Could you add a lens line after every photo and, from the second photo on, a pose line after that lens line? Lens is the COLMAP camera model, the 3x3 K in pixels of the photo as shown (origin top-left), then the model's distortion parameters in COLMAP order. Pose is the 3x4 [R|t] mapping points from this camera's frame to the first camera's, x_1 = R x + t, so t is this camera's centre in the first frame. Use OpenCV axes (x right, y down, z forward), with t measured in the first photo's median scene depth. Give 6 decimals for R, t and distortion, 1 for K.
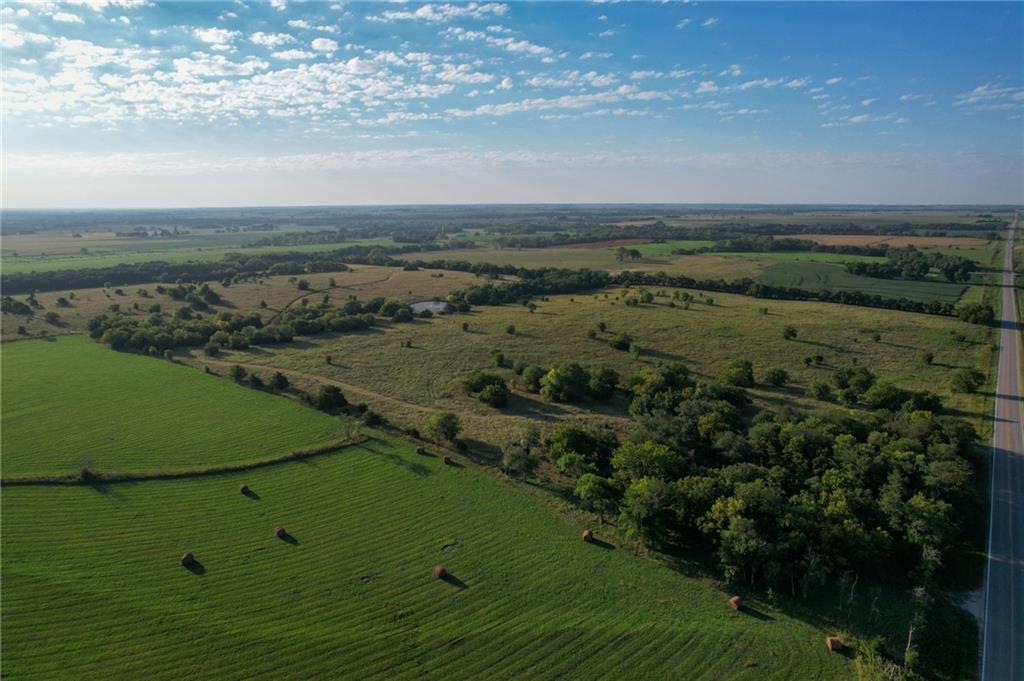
lens RADIAL K [[650.7, 0, 528.0], [0, 650.7, 342.2], [0, 0, 1]] dist [-0.072637, 0.070644]
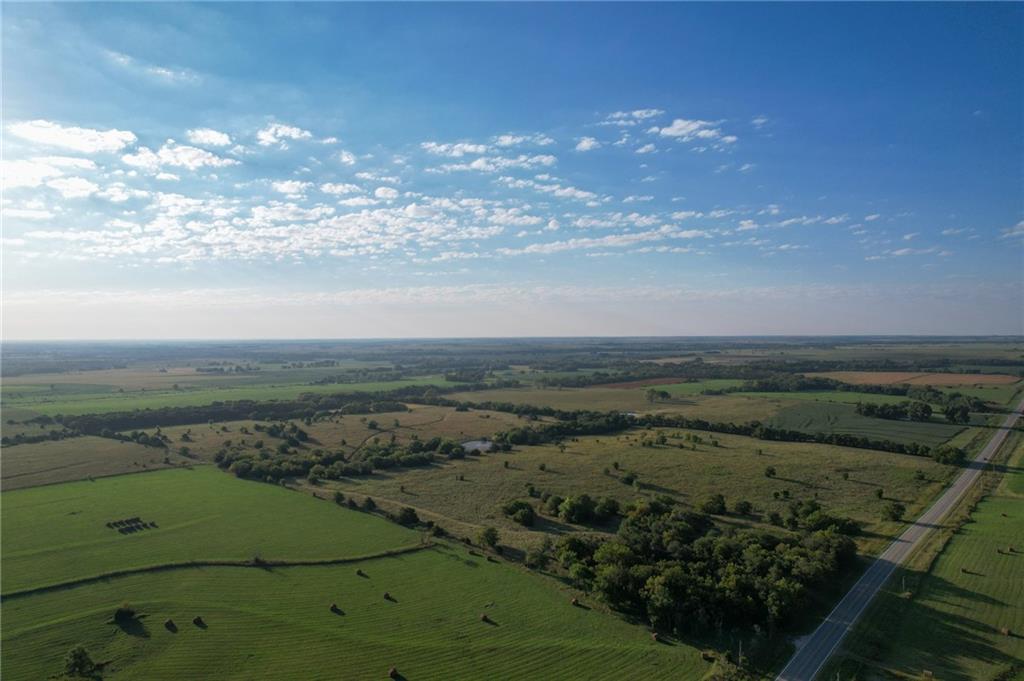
lens RADIAL K [[650.7, 0, 528.0], [0, 650.7, 342.2], [0, 0, 1]] dist [-0.072637, 0.070644]
pose [[0.997466, -0.001018, -0.071136, 0.015138], [-0.013256, 0.979726, -0.199904, -0.001980], [0.069897, 0.200341, 0.977230, -0.117021]]
